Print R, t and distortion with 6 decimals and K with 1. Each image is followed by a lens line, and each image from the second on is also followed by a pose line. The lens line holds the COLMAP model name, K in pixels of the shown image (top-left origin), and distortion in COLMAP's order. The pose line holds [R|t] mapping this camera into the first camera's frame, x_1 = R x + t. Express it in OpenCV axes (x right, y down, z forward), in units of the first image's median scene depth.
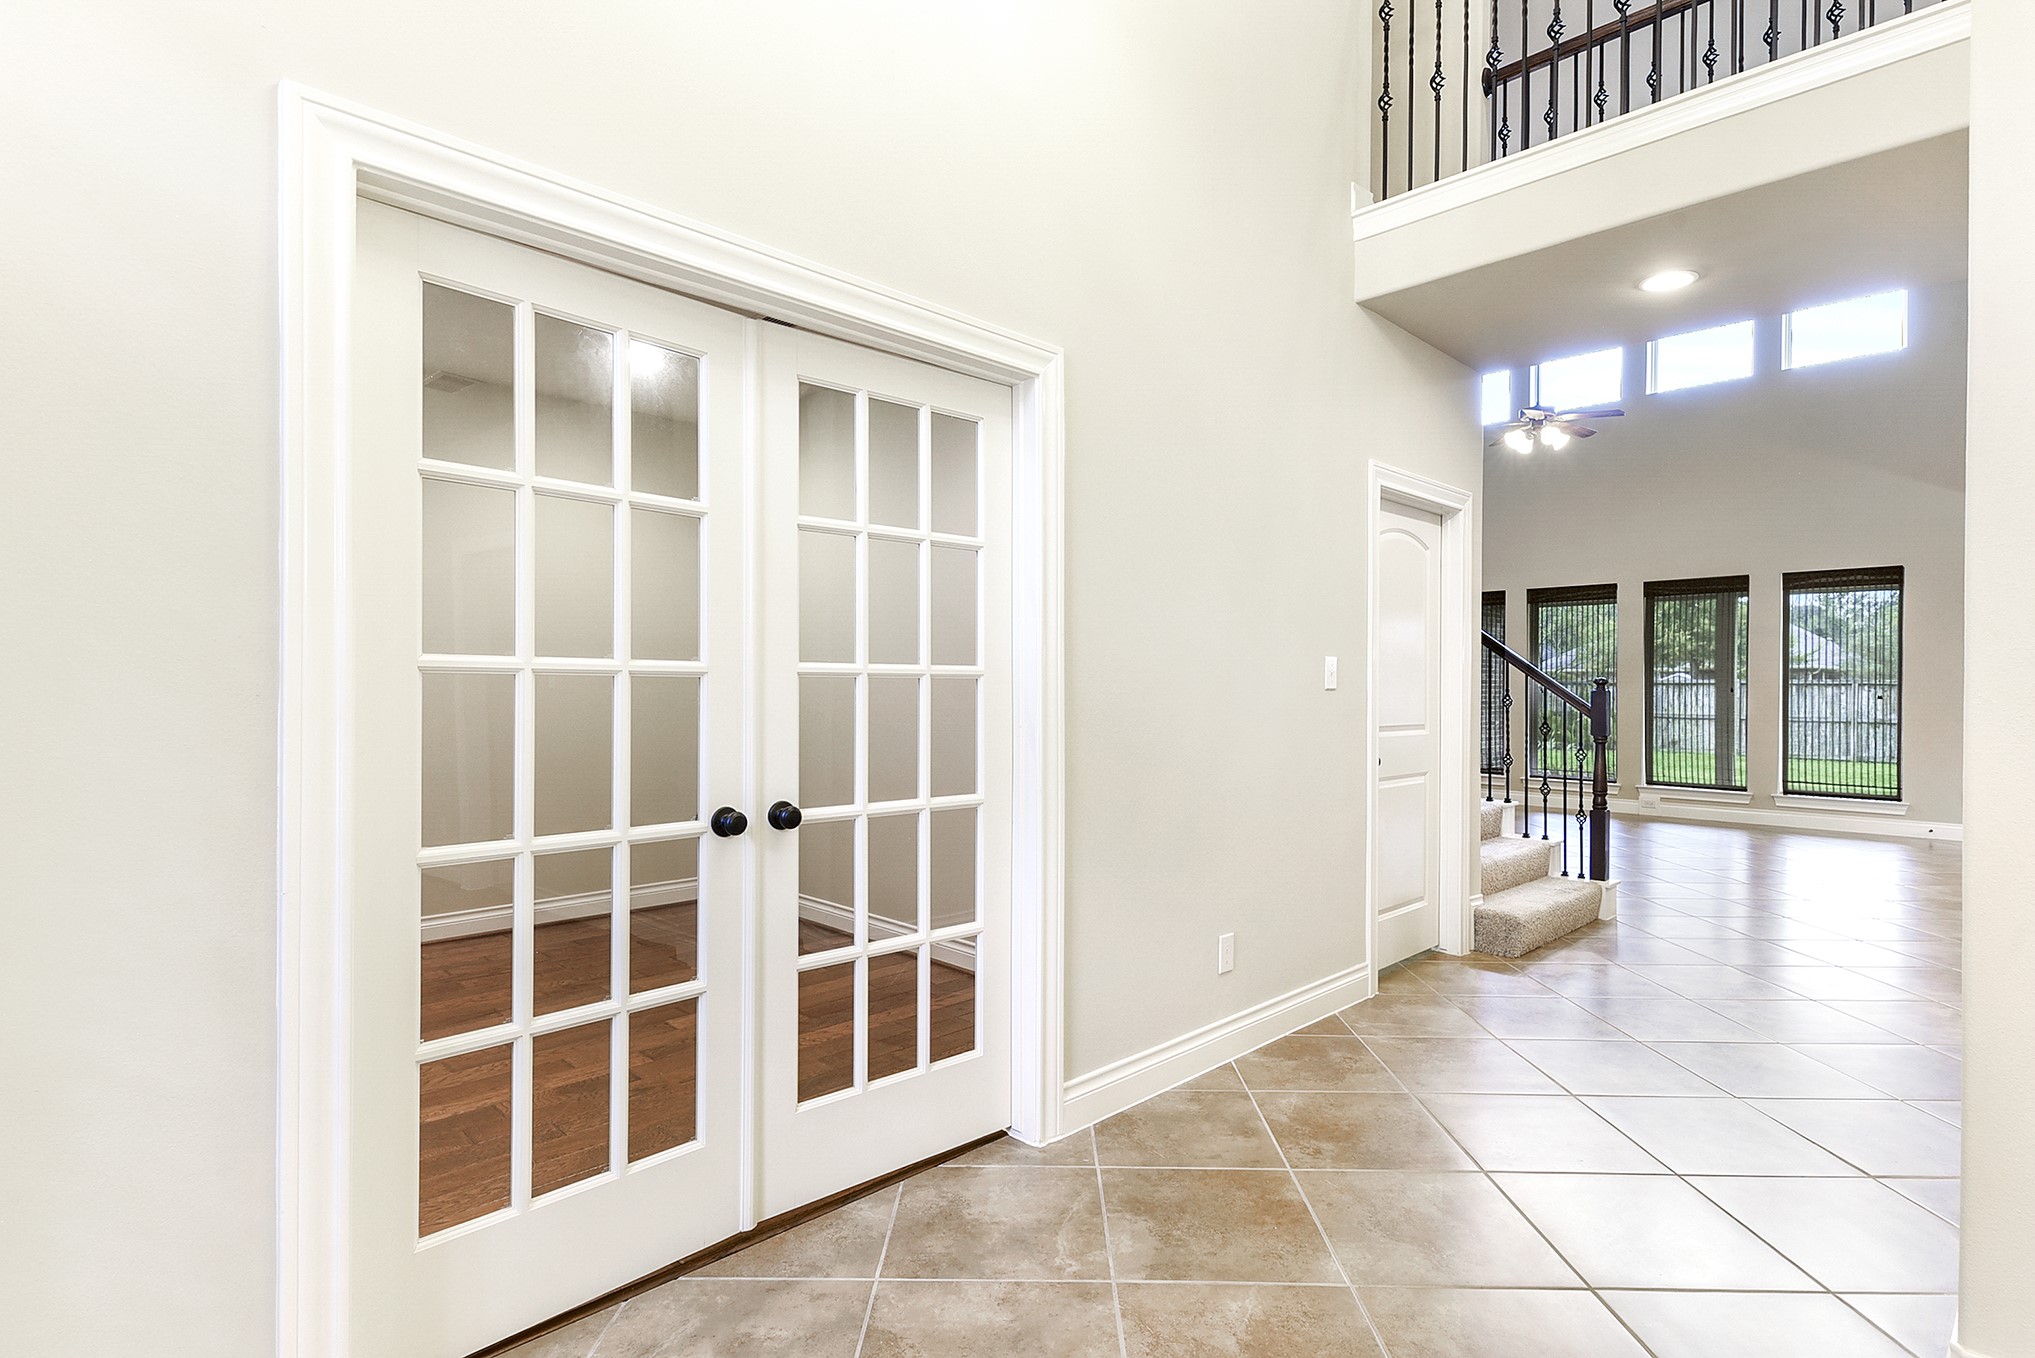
lens RADIAL K [[997.6, 0, 1017.5], [0, 997.6, 679.0], [0, 0, 1]] dist [0.038207, -0.029541]
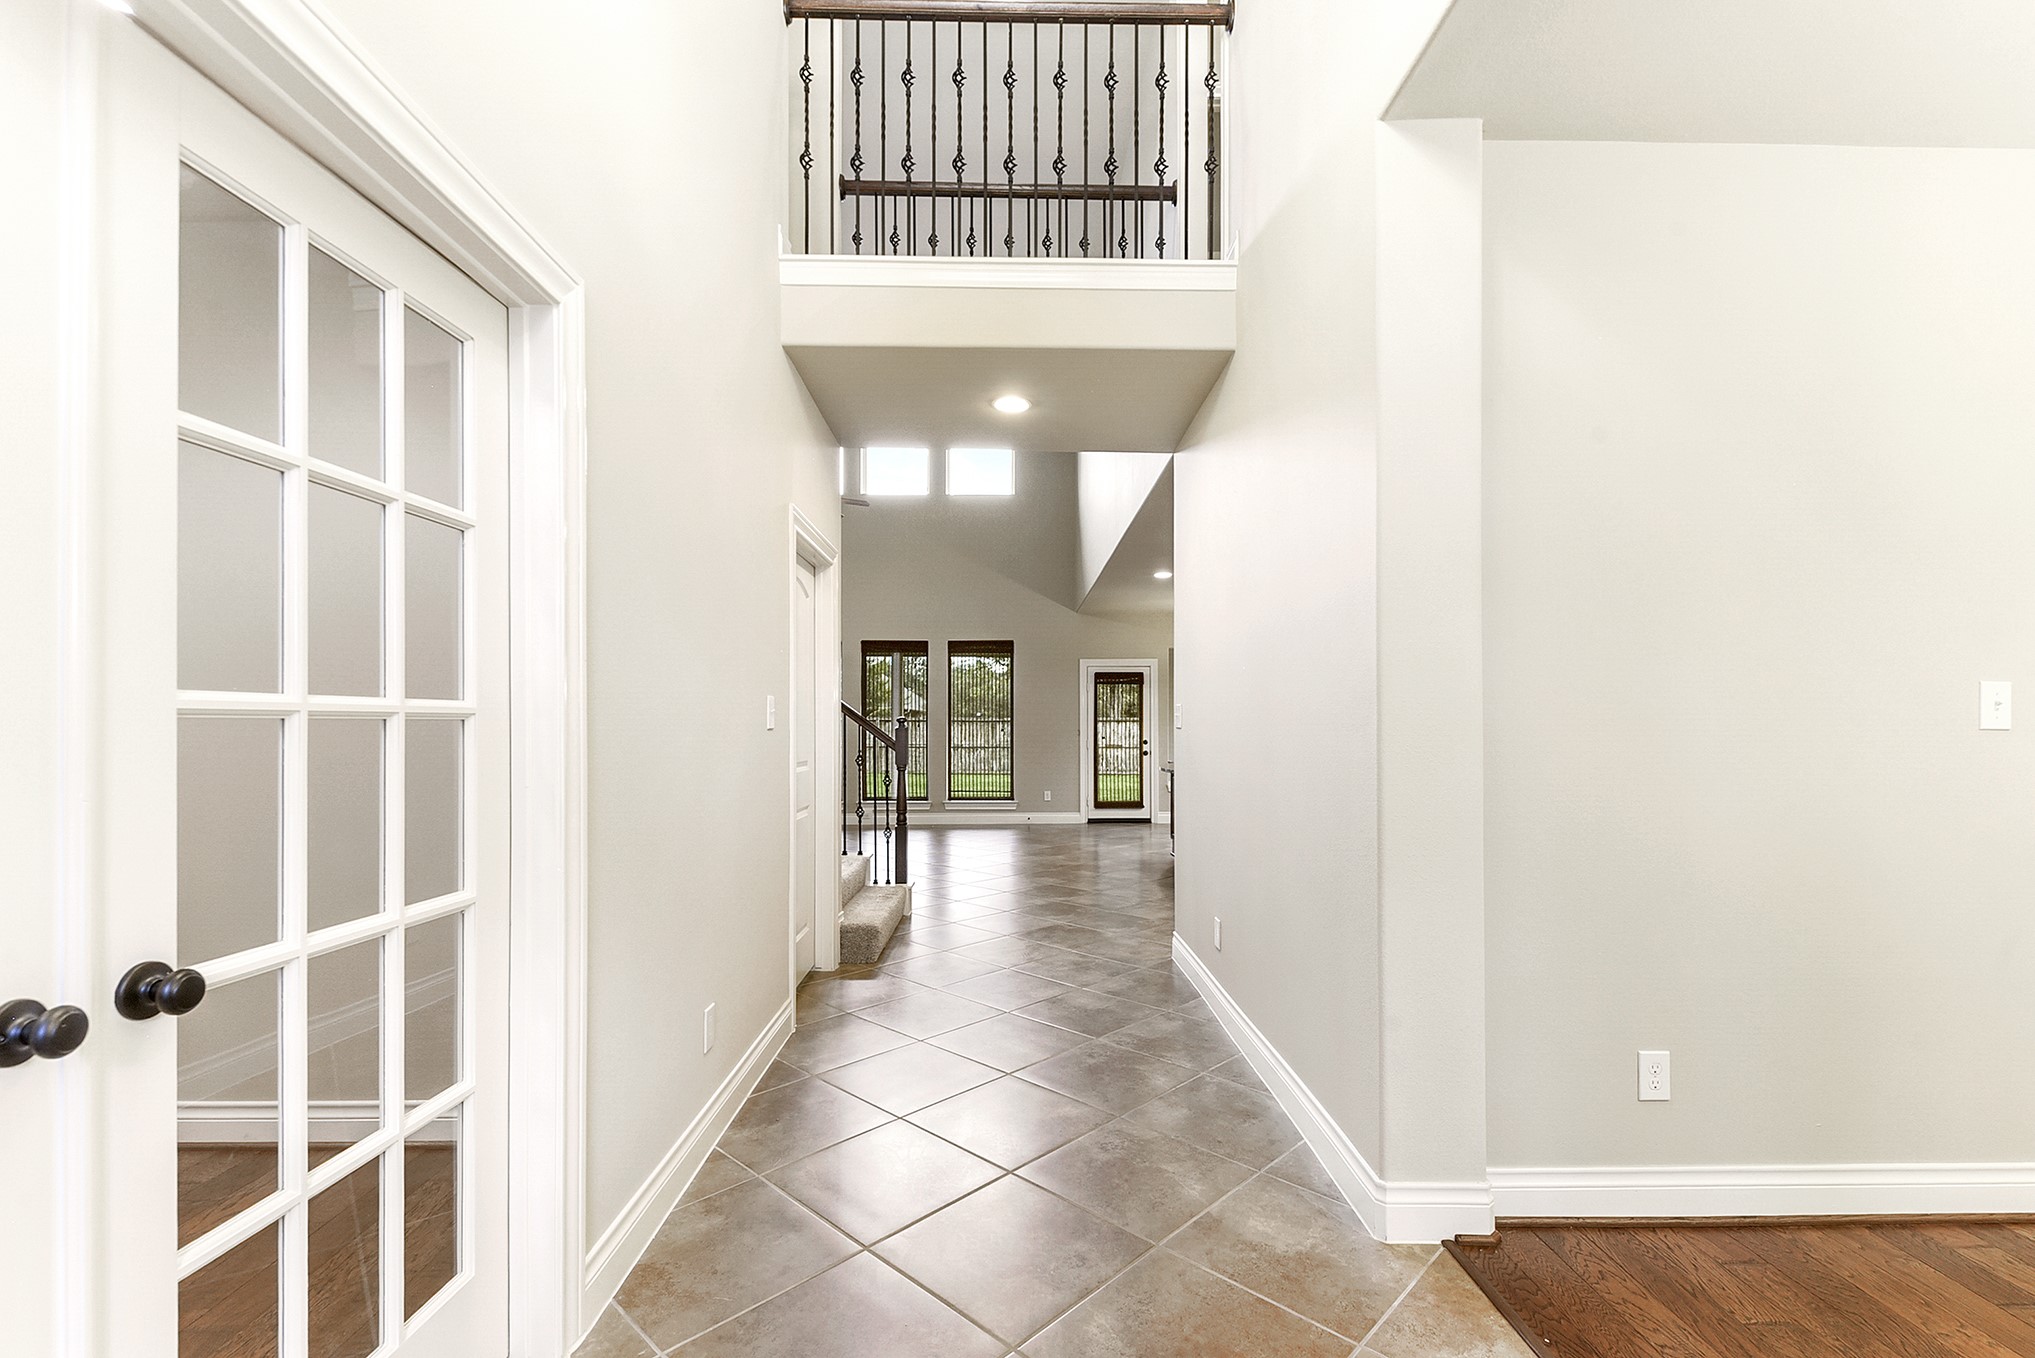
lens RADIAL K [[894.0, 0, 1017.3], [0, 894.0, 709.1], [0, 0, 1]] dist [0.026427, -0.020409]
pose [[0.683722, 0.005875, 0.729719, -0.232342], [0.000529, 0.999963, -0.008547, -0.002198], [-0.729742, 0.006230, 0.683694, 0.315017]]
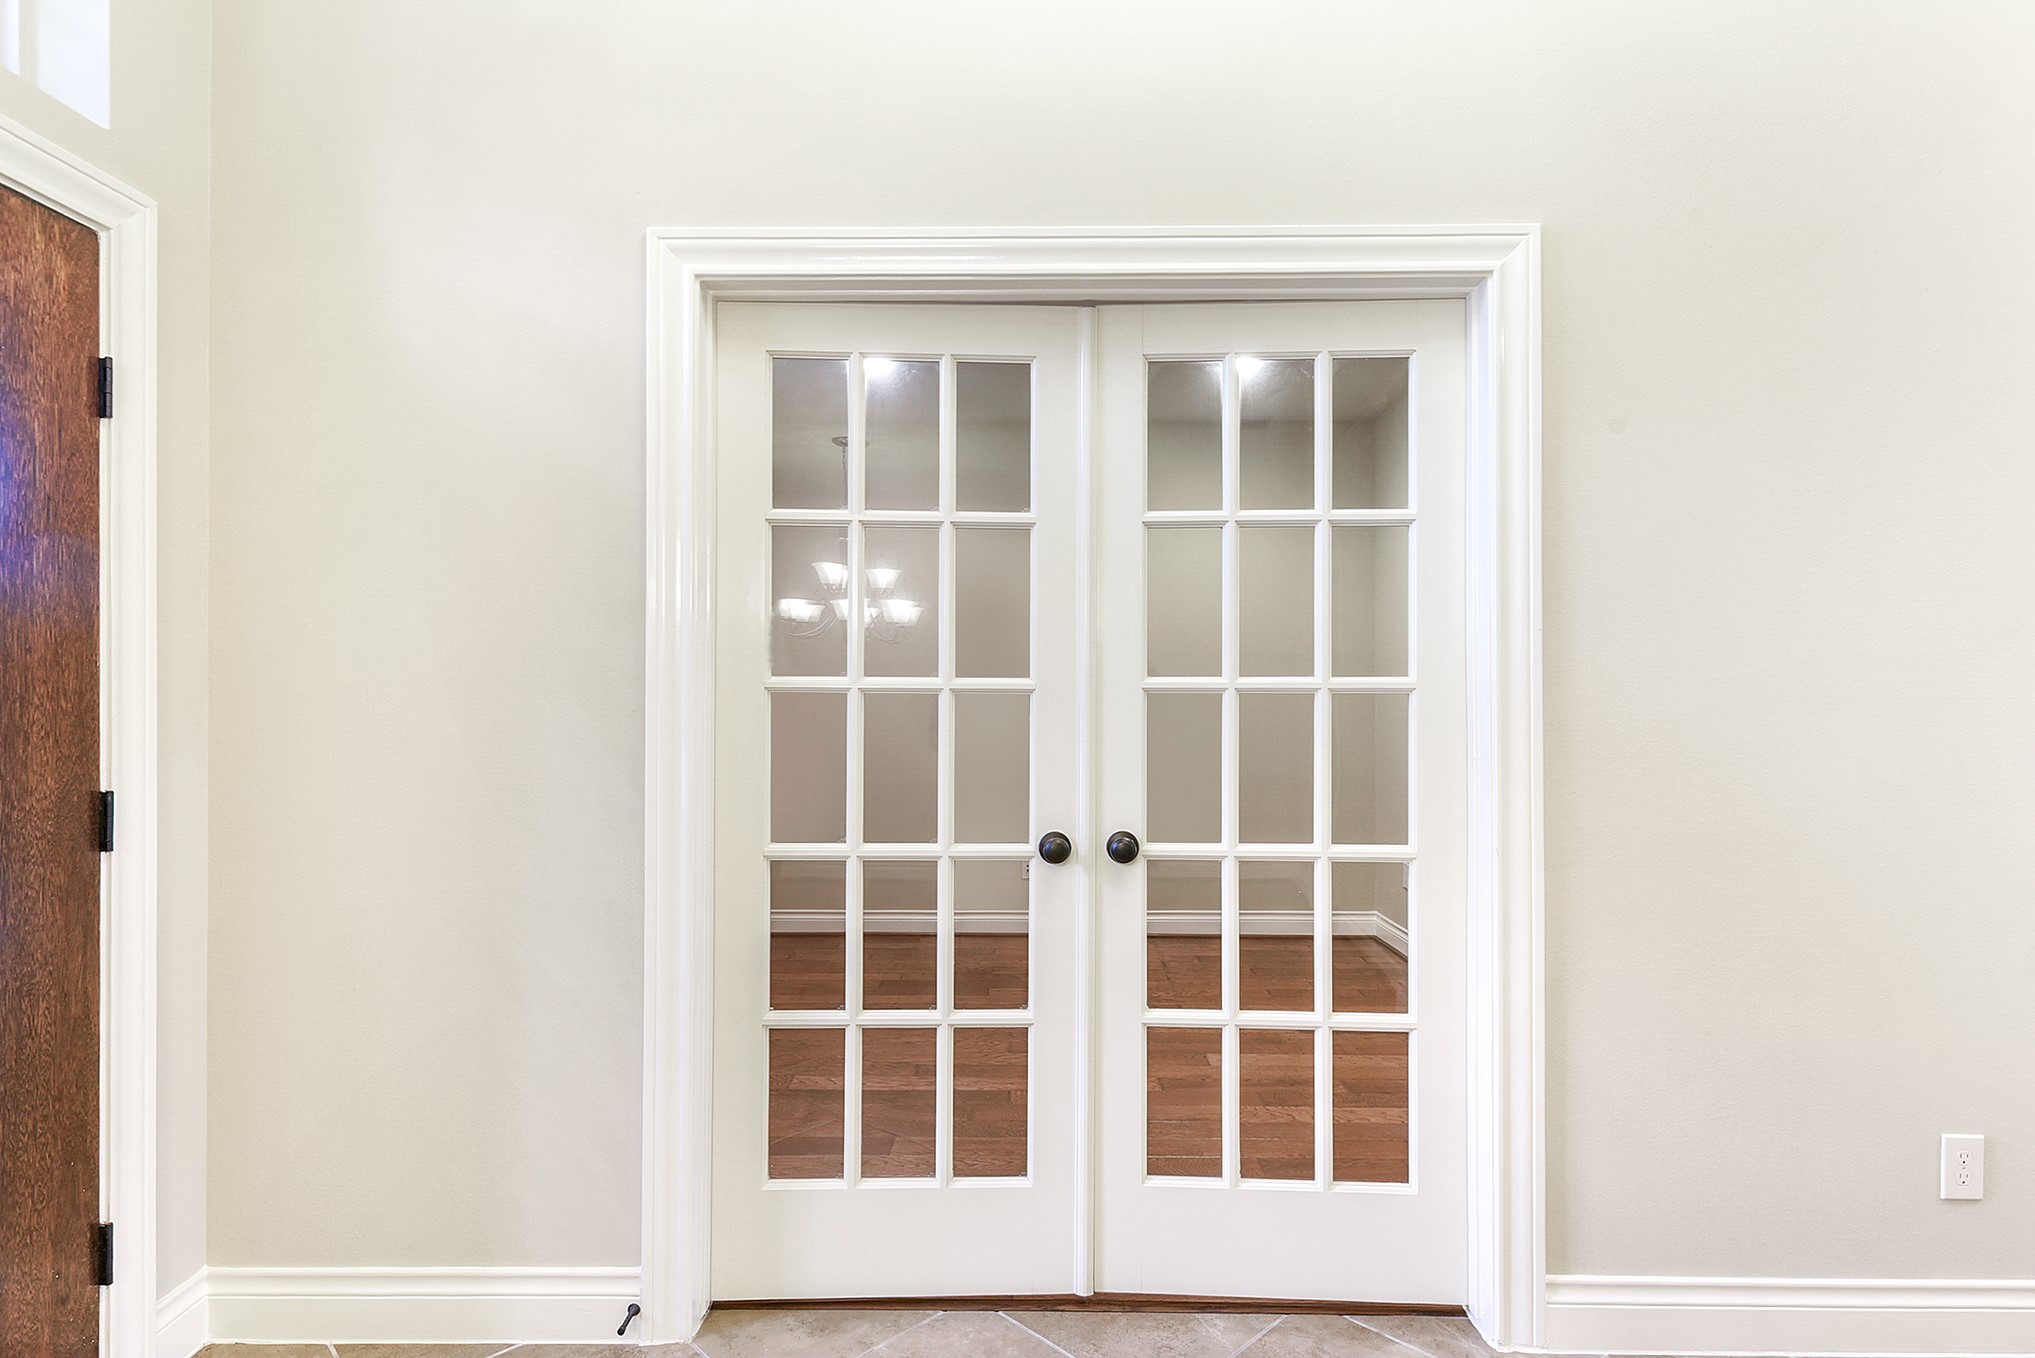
lens RADIAL K [[978.8, 0, 1018.1], [0, 978.8, 686.8], [0, 0, 1]] dist [0.001050, 0.000004]
pose [[0.711230, -0.012463, -0.702848, 0.275756], [0.005191, 0.999909, -0.012478, 0.001980], [0.702940, 0.005226, 0.711230, 0.266286]]
